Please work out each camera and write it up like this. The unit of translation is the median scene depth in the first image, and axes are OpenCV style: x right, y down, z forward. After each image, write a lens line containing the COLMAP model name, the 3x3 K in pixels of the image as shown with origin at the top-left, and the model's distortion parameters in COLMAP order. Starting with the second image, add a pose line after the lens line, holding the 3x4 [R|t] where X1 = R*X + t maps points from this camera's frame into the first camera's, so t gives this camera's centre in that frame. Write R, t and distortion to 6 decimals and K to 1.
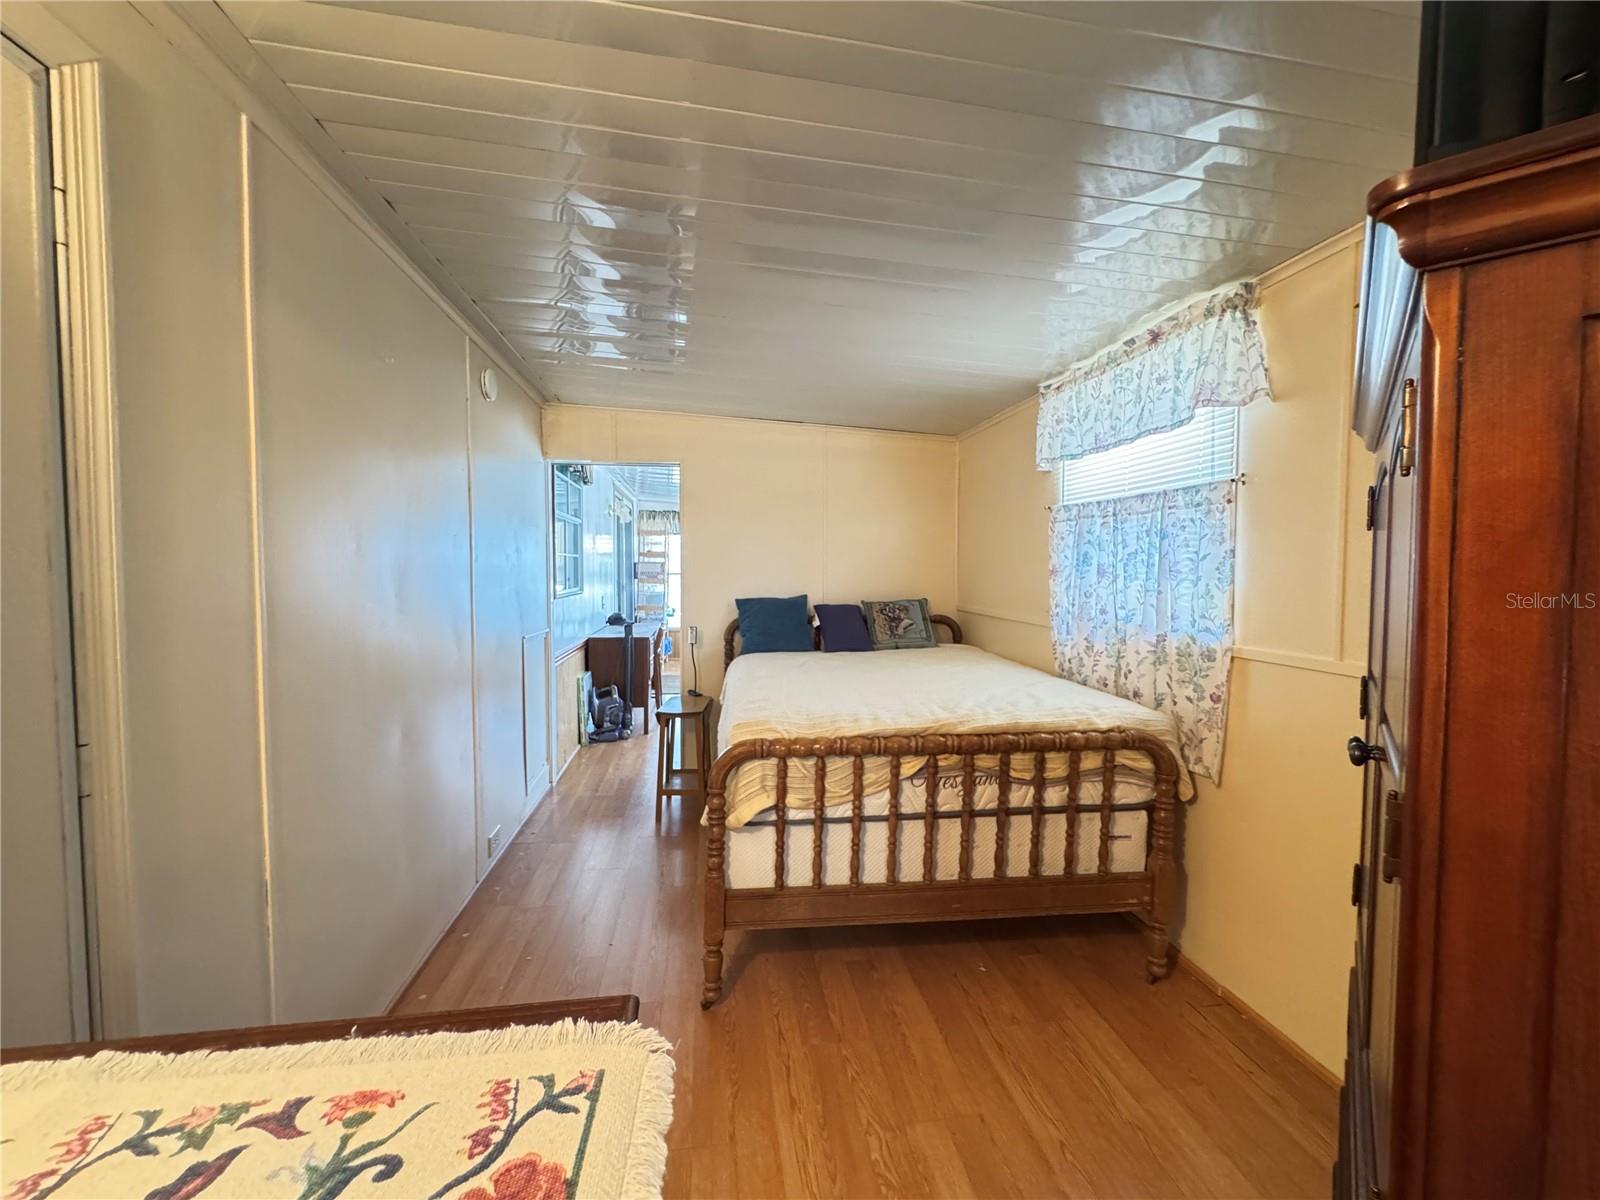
lens RADIAL K [[642.9, 0, 799.4], [0, 642.9, 596.3], [0, 0, 1]] dist [-0.003490, 0.000266]
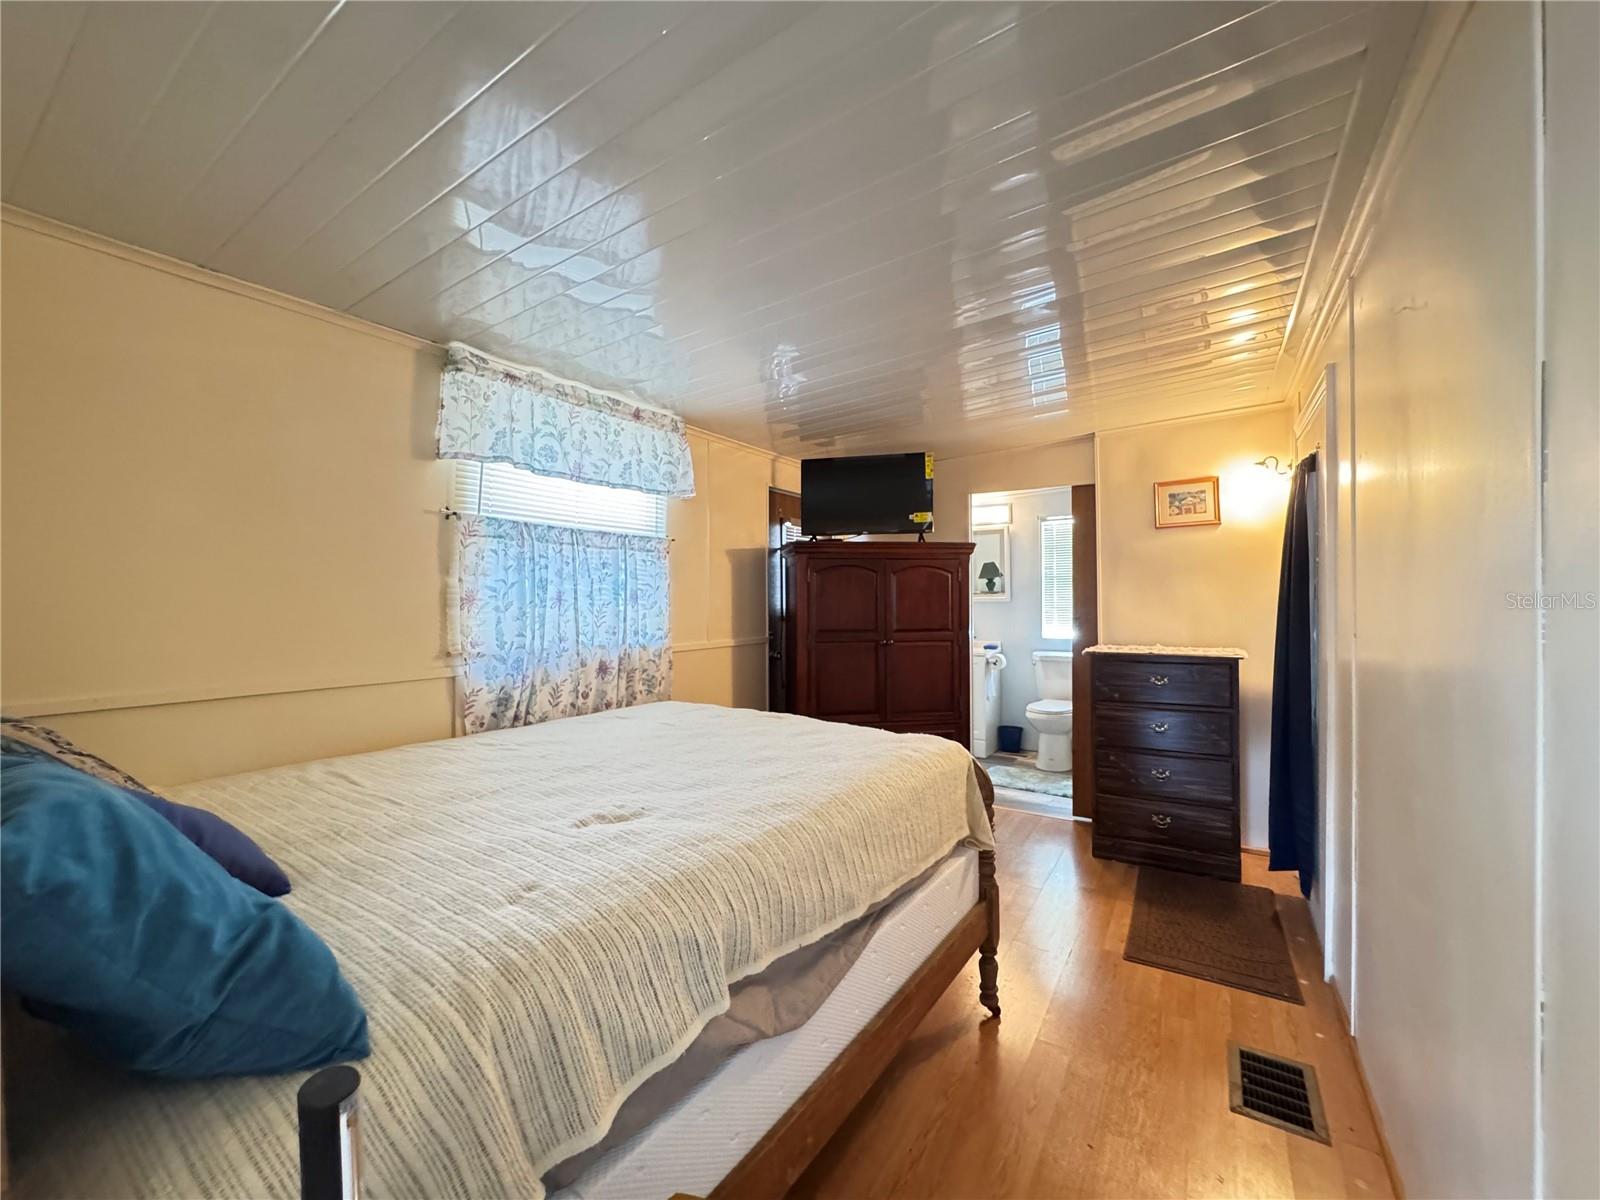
lens RADIAL K [[642.9, 0, 796.7], [0, 642.9, 603.5], [0, 0, 1]] dist [-0.003490, 0.000266]
pose [[-0.741842, -0.004932, 0.670557, -0.492277], [0.030166, 0.998715, 0.040718, -0.065046], [-0.669896, 0.050435, -0.740740, 1.595511]]
